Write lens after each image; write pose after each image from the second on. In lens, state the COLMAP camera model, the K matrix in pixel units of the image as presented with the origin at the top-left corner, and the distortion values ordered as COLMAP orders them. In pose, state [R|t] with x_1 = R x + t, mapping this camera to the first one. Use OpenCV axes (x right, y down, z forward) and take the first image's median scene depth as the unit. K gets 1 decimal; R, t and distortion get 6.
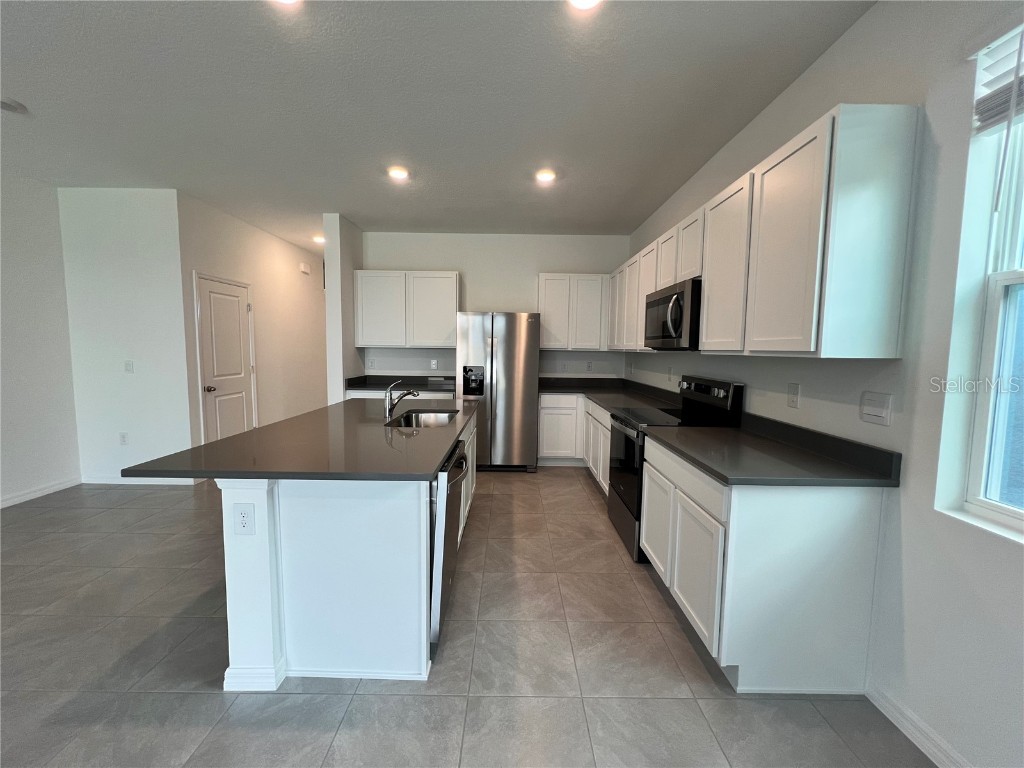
lens RADIAL K [[409.0, 0, 509.1], [0, 409.0, 384.1], [0, 0, 1]] dist [-0.000612, -0.000310]
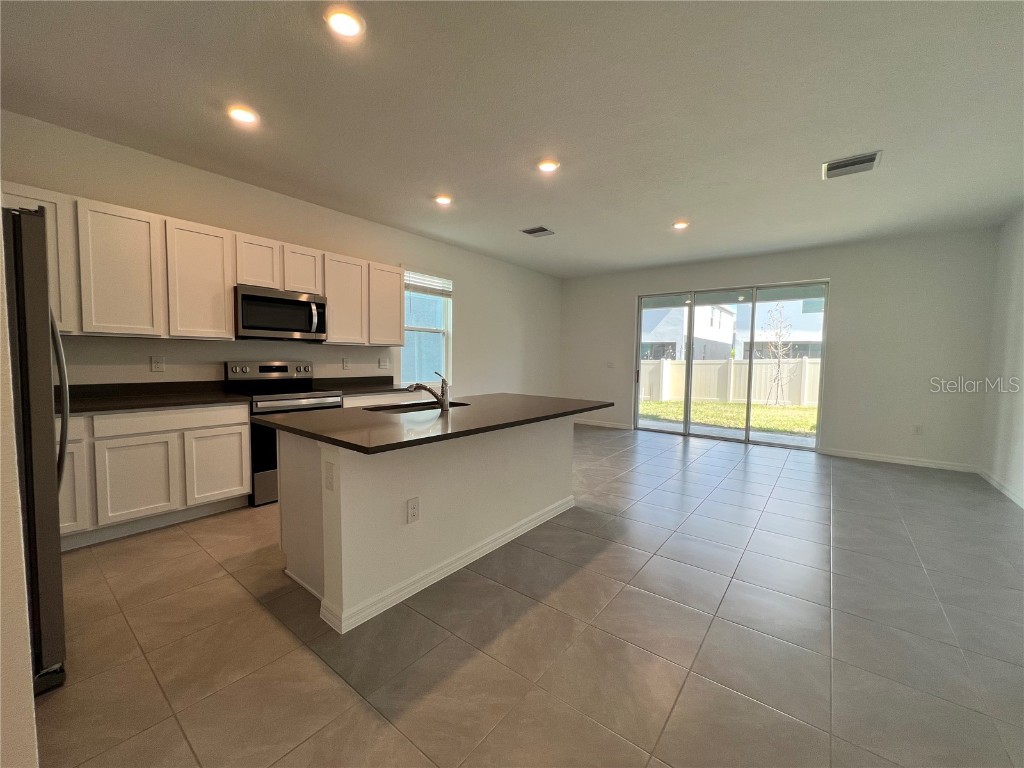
lens RADIAL K [[409.0, 0, 511.5], [0, 409.0, 381.5], [0, 0, 1]] dist [-0.000612, -0.000310]
pose [[-0.788542, -0.063948, 0.611647, -0.930005], [0.026364, 0.990150, 0.137509, -0.108704], [-0.614415, 0.124557, -0.779089, 1.519970]]
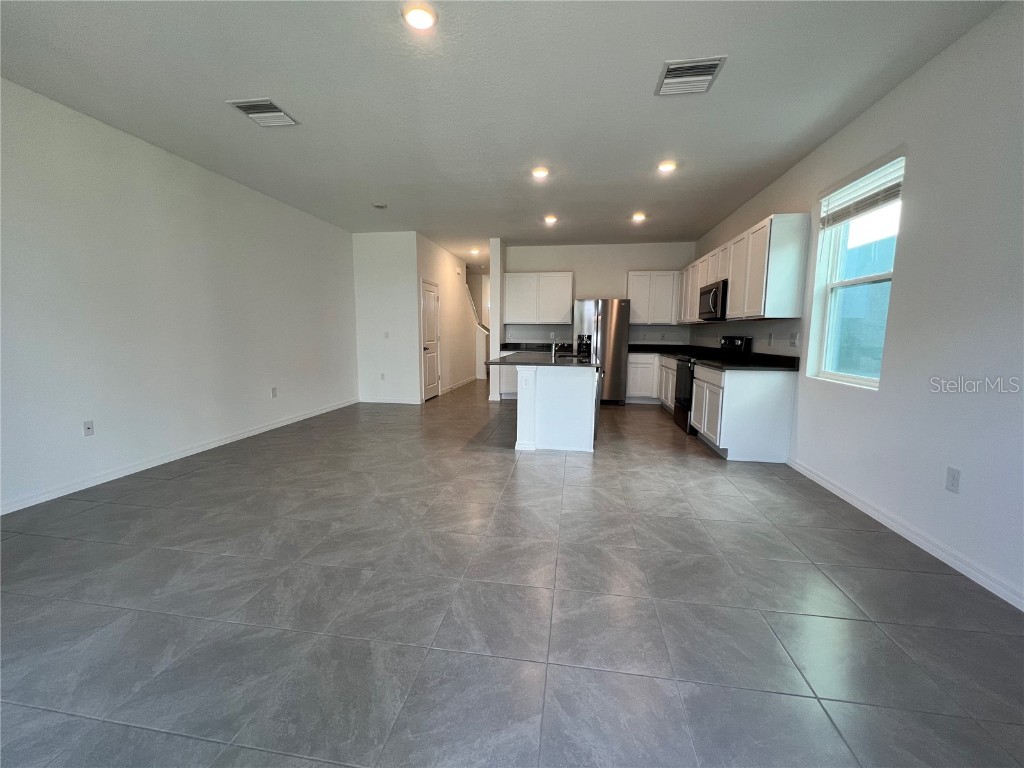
lens RADIAL K [[409.2, 0, 509.9], [0, 409.2, 383.6], [0, 0, 1]] dist [0.002411, -0.000210]
pose [[0.987480, 0.012465, -0.157252, -0.178433], [-0.006894, 0.999331, 0.035927, 0.128473], [0.157595, -0.034393, 0.986905, -0.848722]]
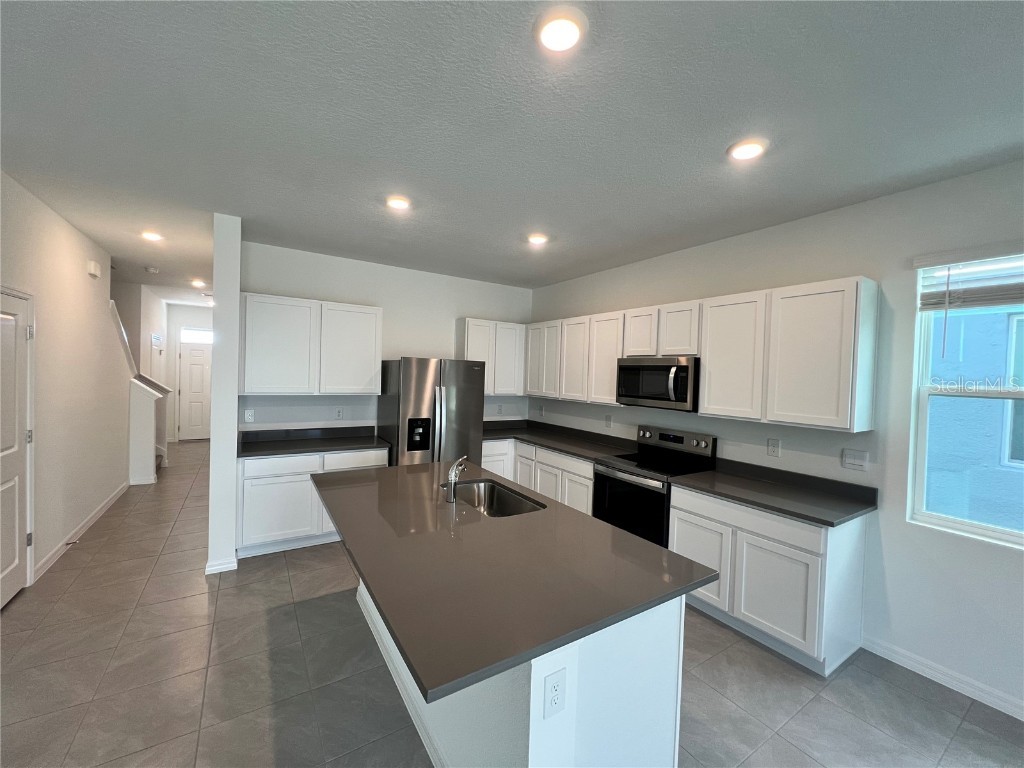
lens RADIAL K [[409.0, 0, 512.2], [0, 409.0, 383.7], [0, 0, 1]] dist [-0.000612, -0.000310]
pose [[0.840303, 0.000501, 0.542117, -0.595029], [0.026842, 0.998735, -0.042529, -0.111932], [-0.541452, 0.050289, 0.839226, 0.201735]]
